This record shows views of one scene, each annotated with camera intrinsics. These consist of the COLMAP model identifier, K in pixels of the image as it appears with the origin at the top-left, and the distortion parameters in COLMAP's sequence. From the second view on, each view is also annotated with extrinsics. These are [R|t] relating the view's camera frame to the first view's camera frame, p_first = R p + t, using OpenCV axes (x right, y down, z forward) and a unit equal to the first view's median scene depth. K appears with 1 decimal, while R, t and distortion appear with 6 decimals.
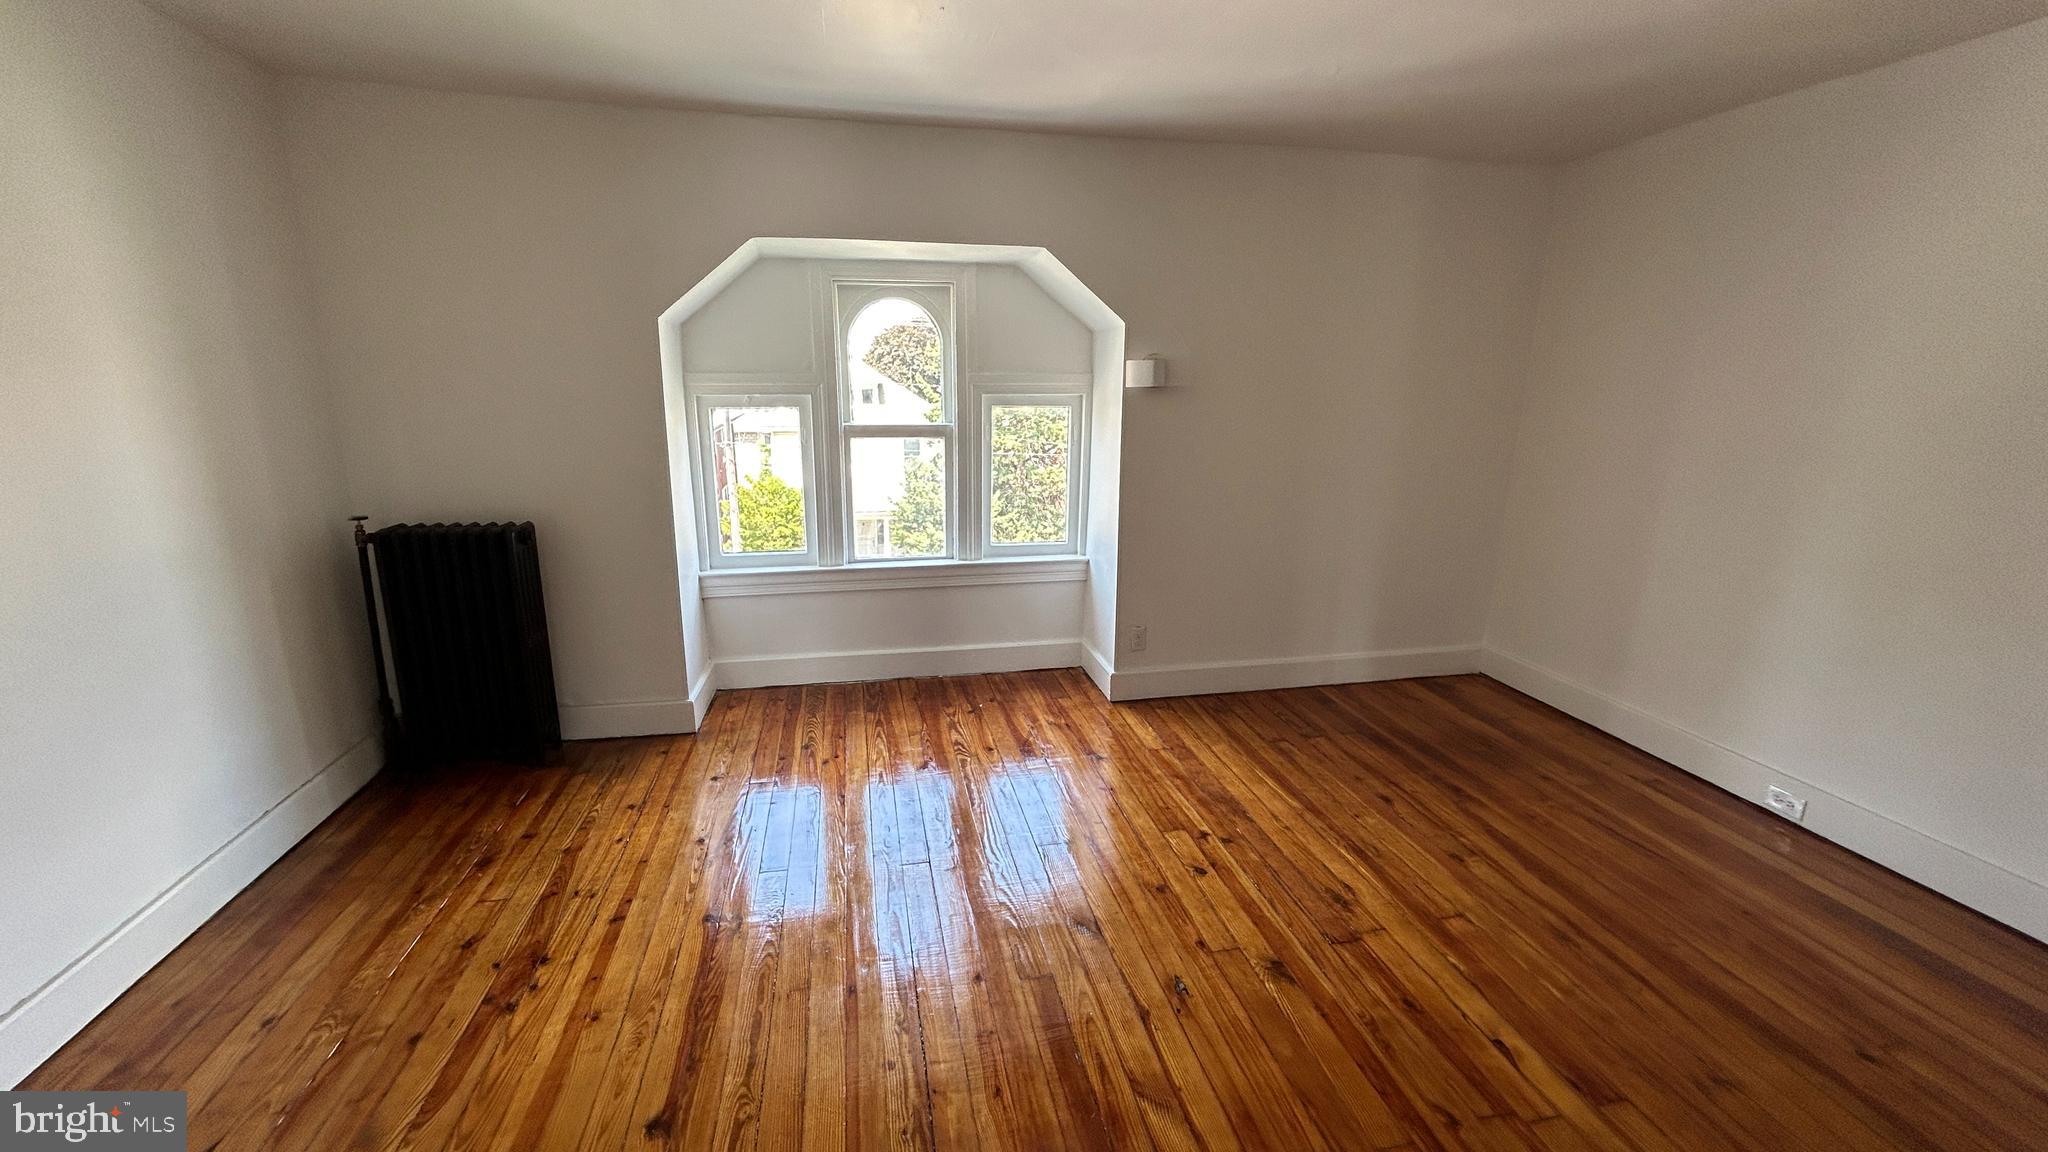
lens RADIAL K [[828.1, 0, 1018.1], [0, 828.1, 568.0], [0, 0, 1]] dist [-0.001281, 0.002635]
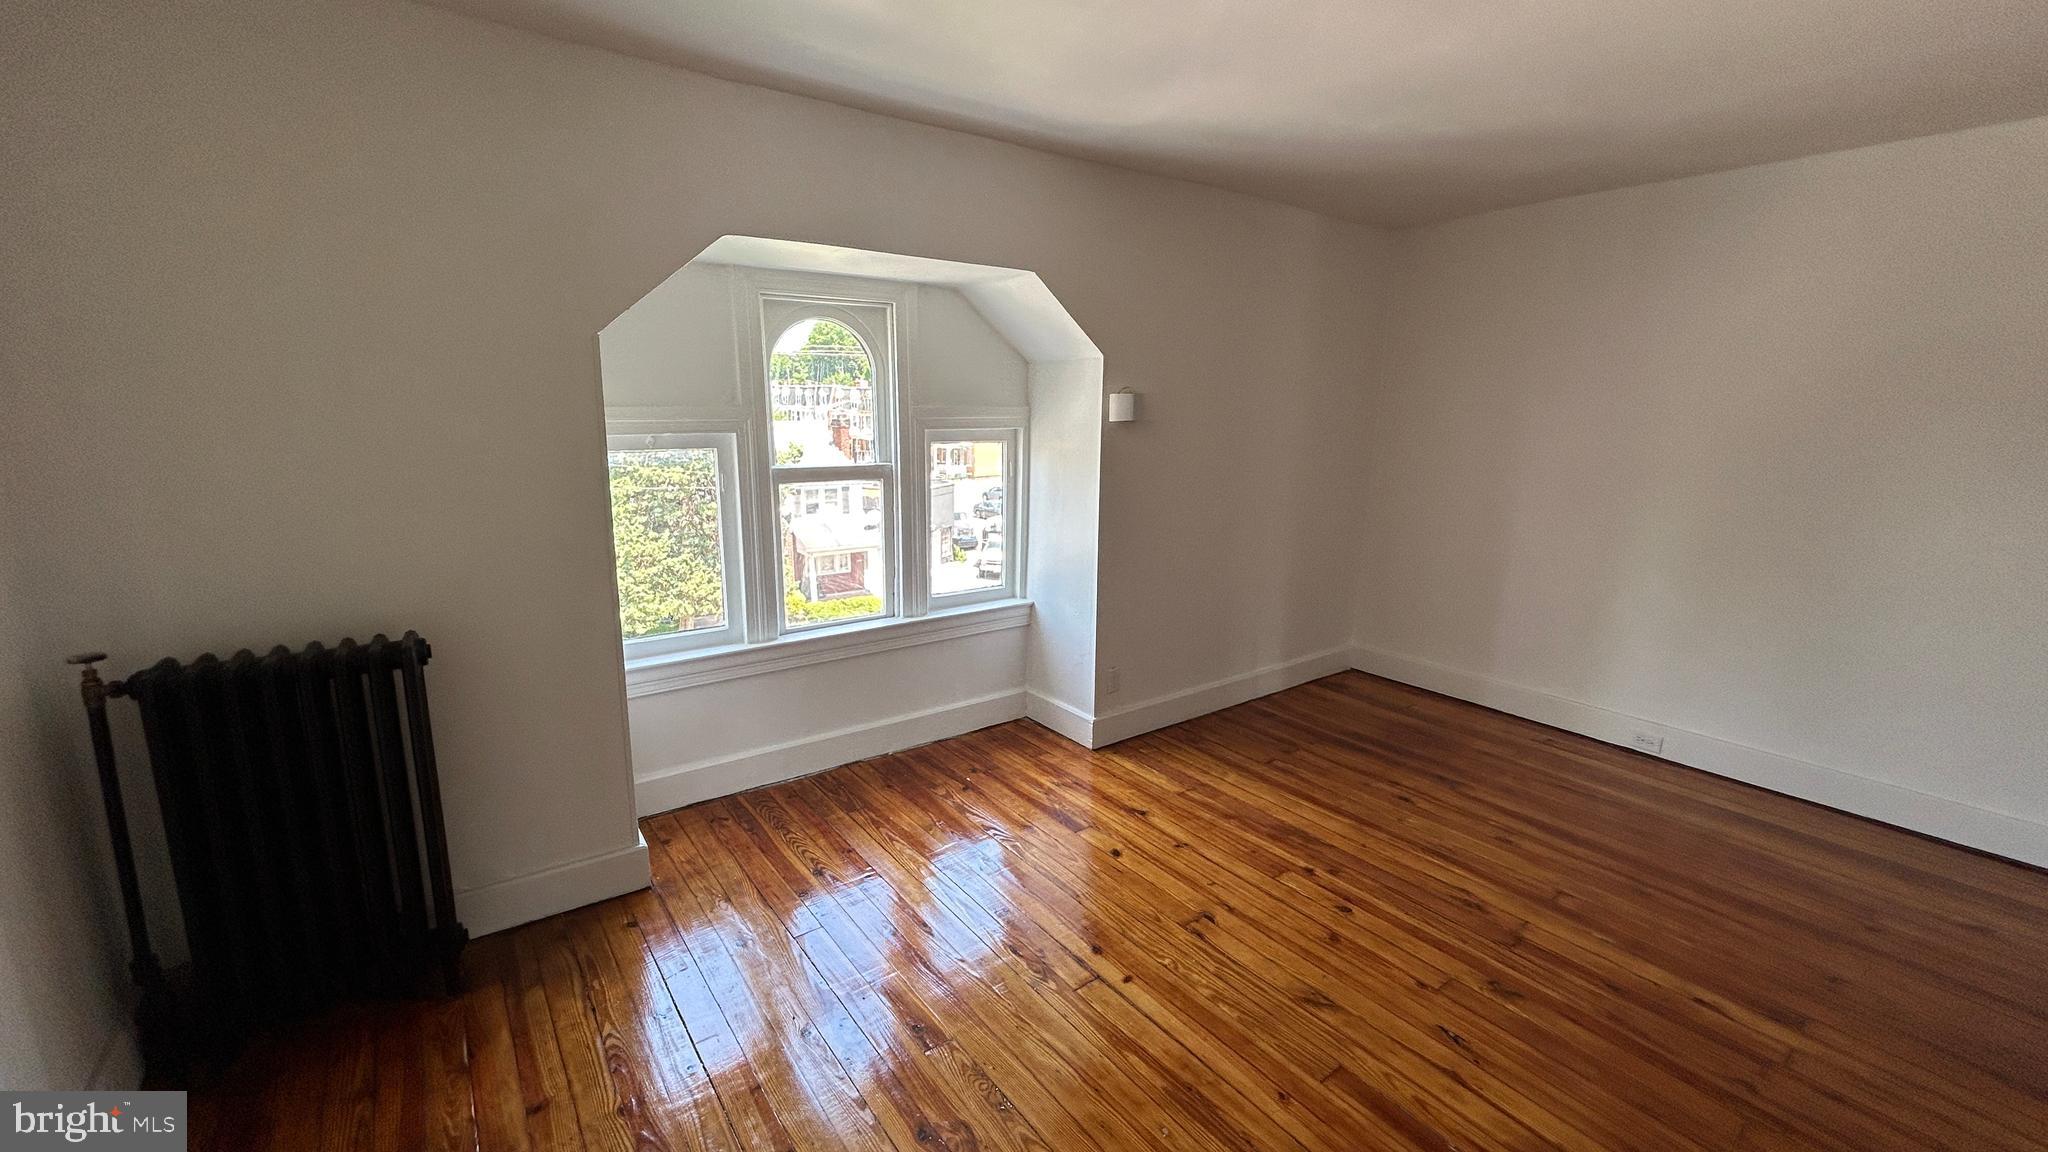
lens RADIAL K [[828.1, 0, 1027.3], [0, 828.1, 571.5], [0, 0, 1]] dist [-0.001281, 0.002635]
pose [[0.909093, -0.081498, 0.408543, -0.387776], [0.092613, 0.995674, -0.007462, -0.050000], [-0.406167, 0.044620, 0.912709, 0.181301]]
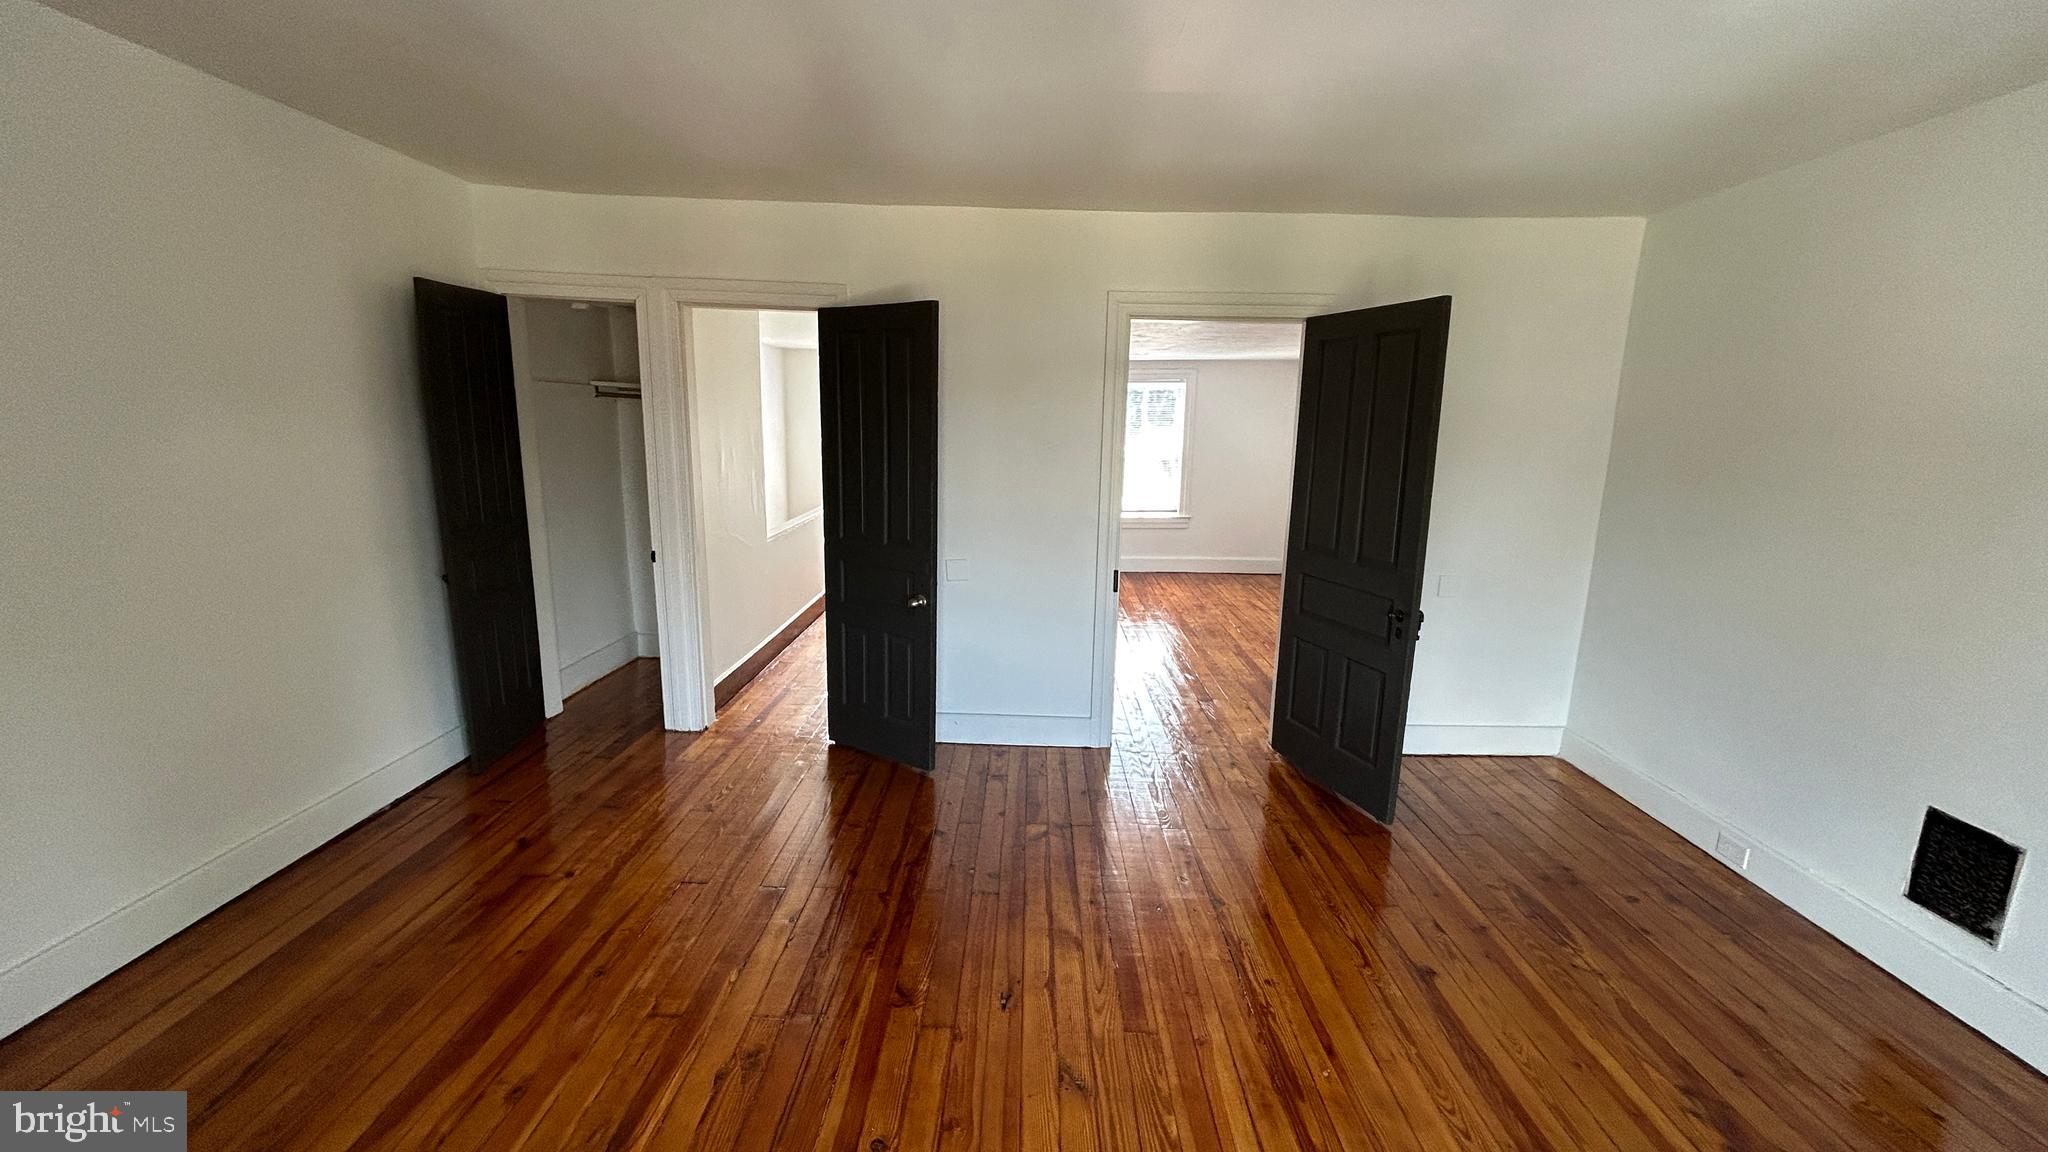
lens RADIAL K [[828.1, 0, 1014.9], [0, 828.1, 569.6], [0, 0, 1]] dist [-0.001281, 0.002635]
pose [[-0.976077, -0.072575, 0.204955, 0.004864], [0.014254, 0.919259, 0.393394, -0.261660], [-0.216957, 0.386905, -0.896233, 1.093534]]
